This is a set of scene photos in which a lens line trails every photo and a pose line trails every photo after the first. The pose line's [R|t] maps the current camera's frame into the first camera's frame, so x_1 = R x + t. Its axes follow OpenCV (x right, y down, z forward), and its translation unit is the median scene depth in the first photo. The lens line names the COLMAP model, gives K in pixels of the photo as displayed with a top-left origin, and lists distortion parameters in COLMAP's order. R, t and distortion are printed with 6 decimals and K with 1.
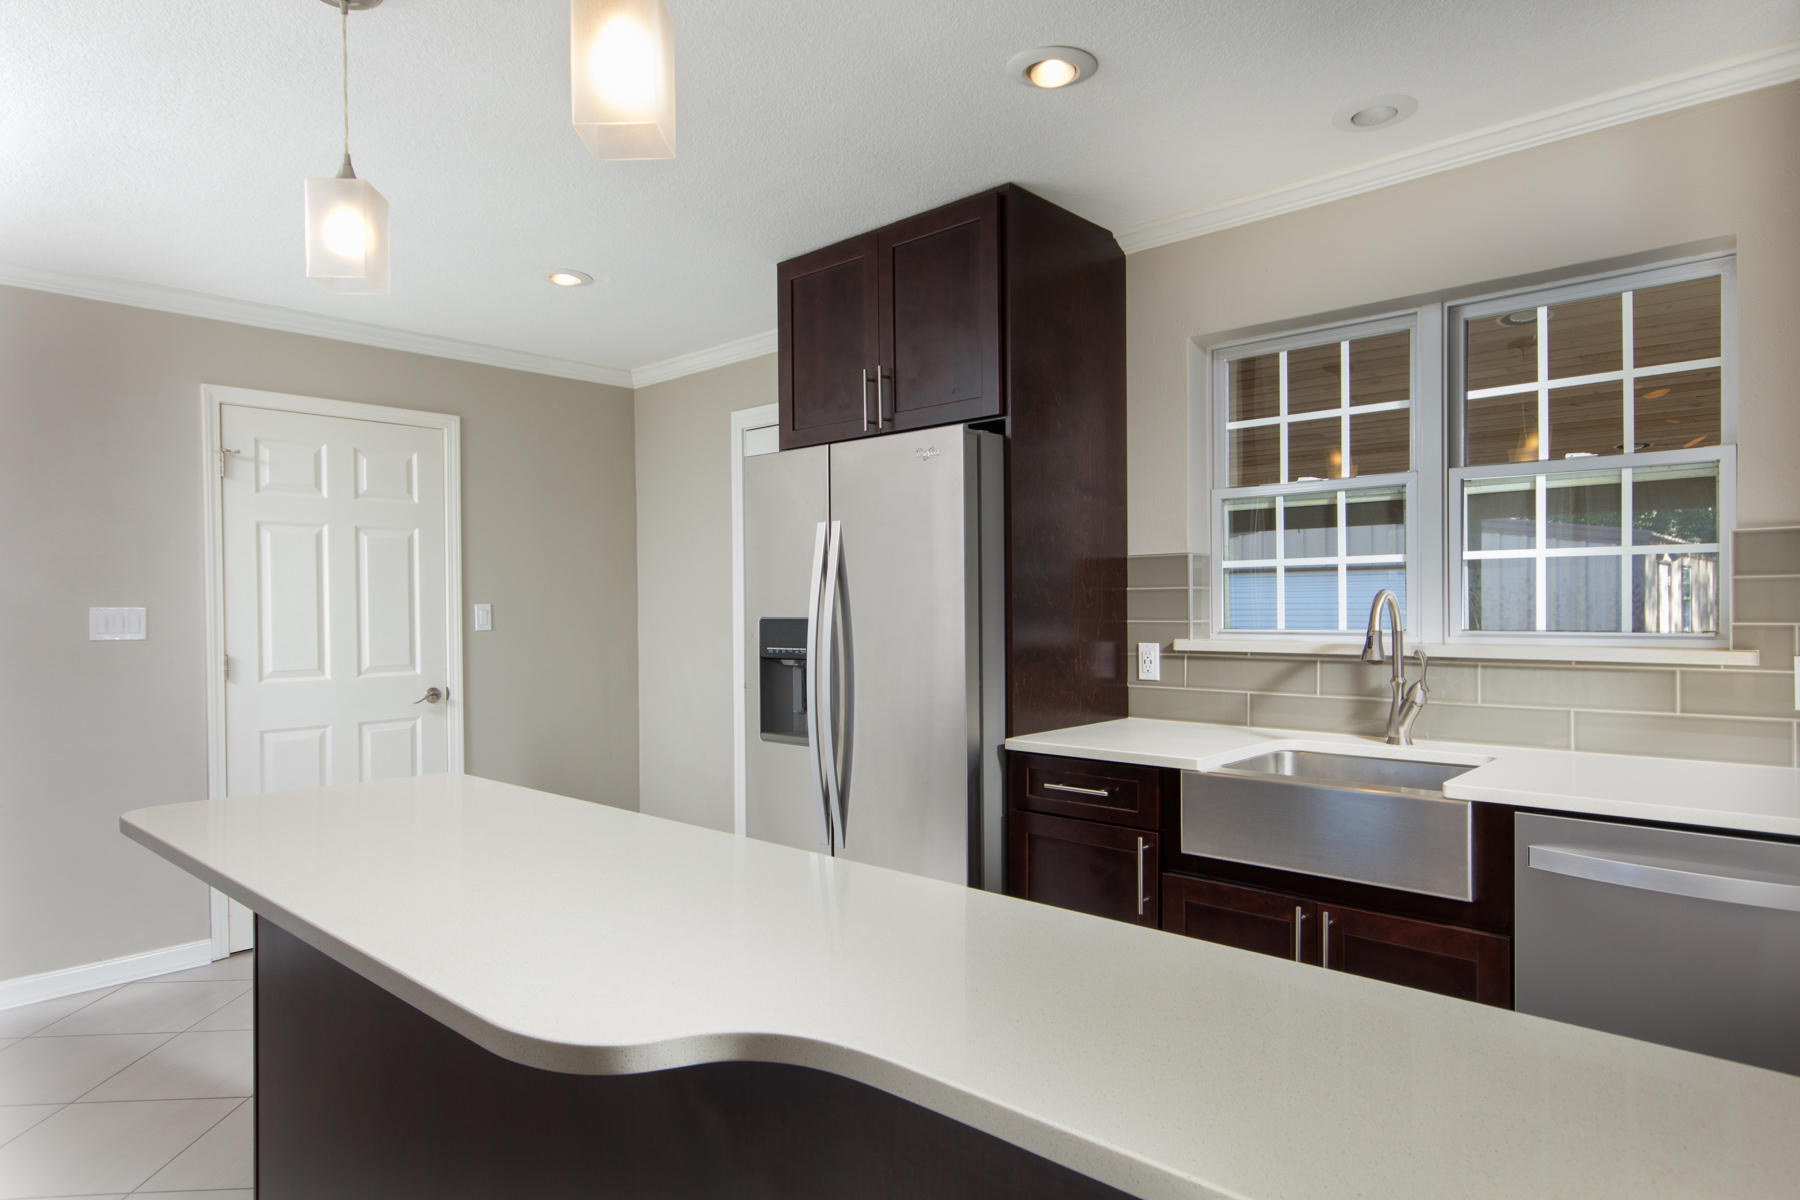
lens RADIAL K [[1056.4, 0, 900.5], [0, 1056.4, 611.7], [0, 0, 1]] dist [0.001716, 0.000505]
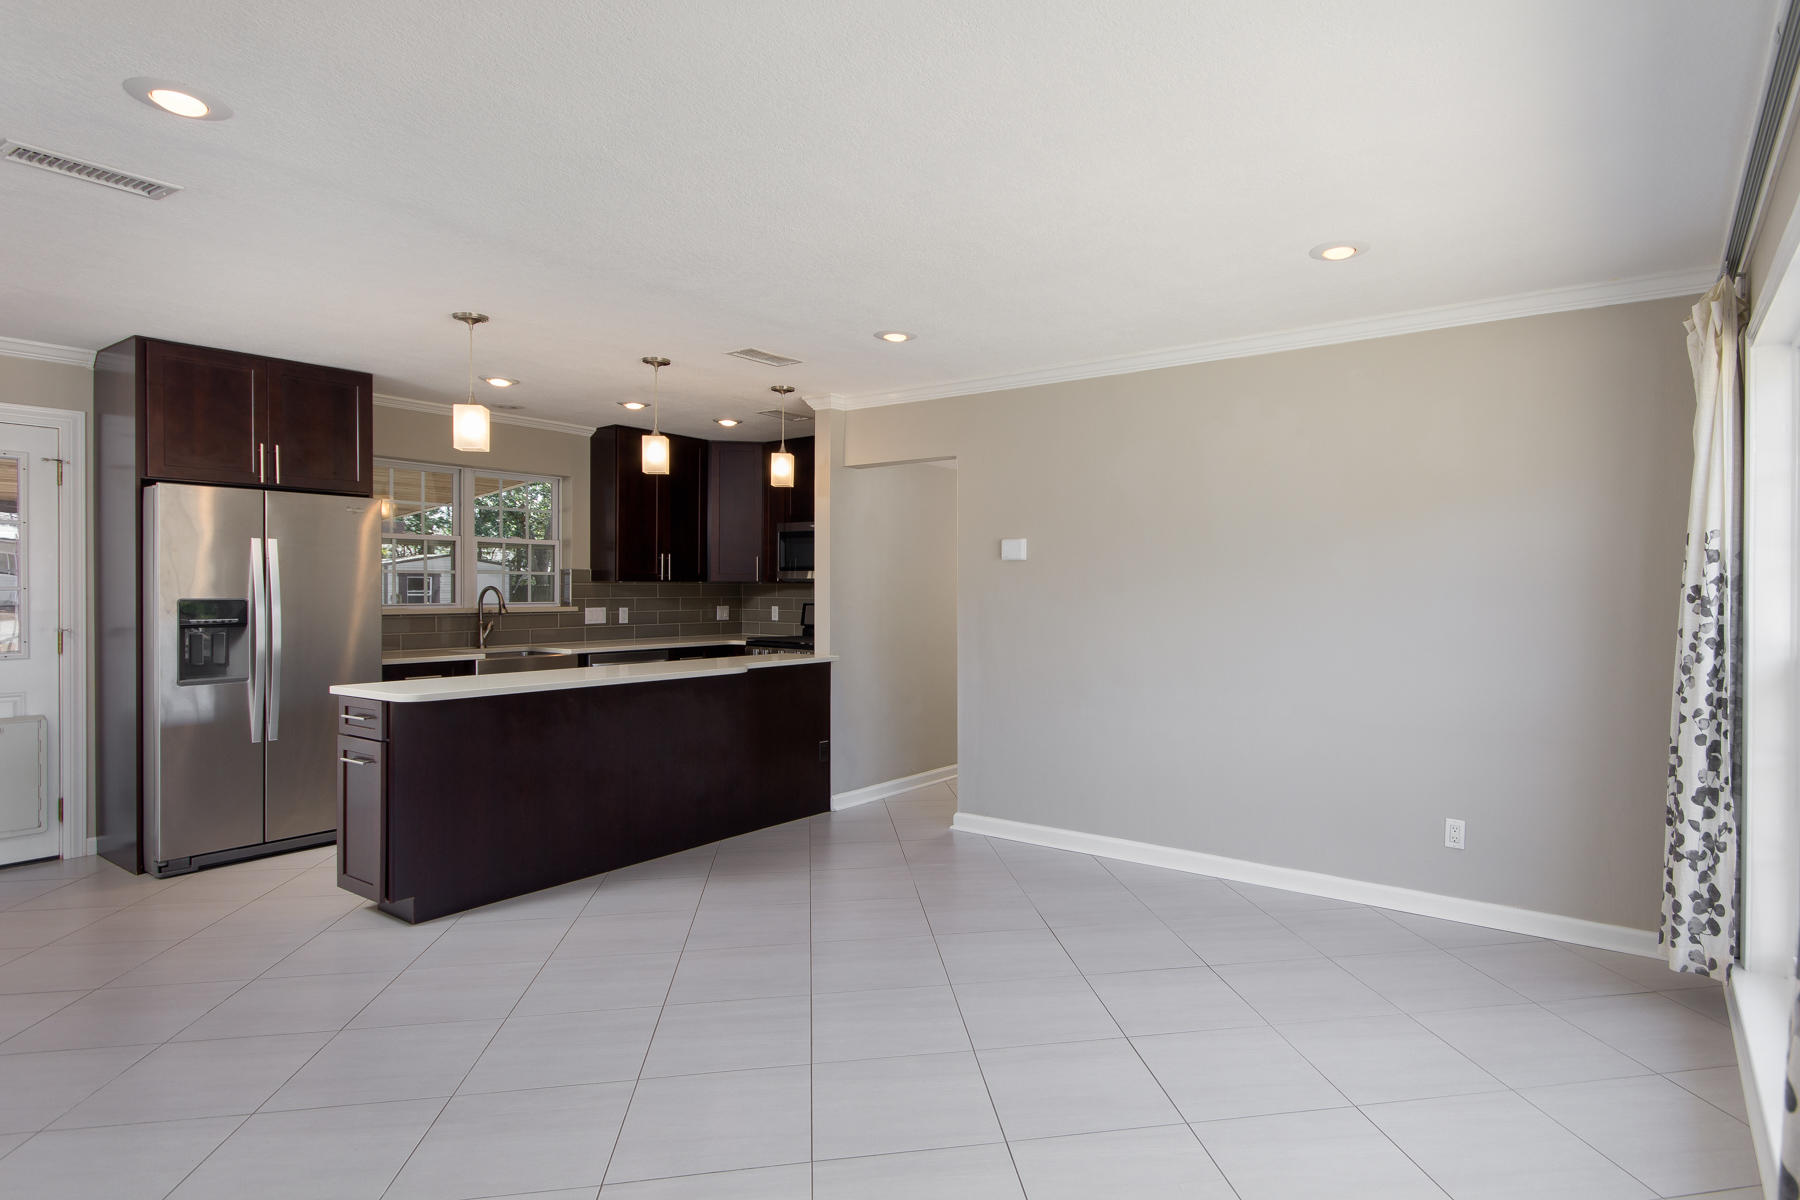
lens RADIAL K [[949.6, 0, 990.6], [0, 949.6, 592.5], [0, 0, 1]] dist [0.001864, 0.001254]
pose [[-0.144875, 0.001590, 0.989449, -1.948851], [-0.001217, 0.999998, -0.001785, -0.002724], [-0.989449, -0.001463, -0.144873, 0.136206]]
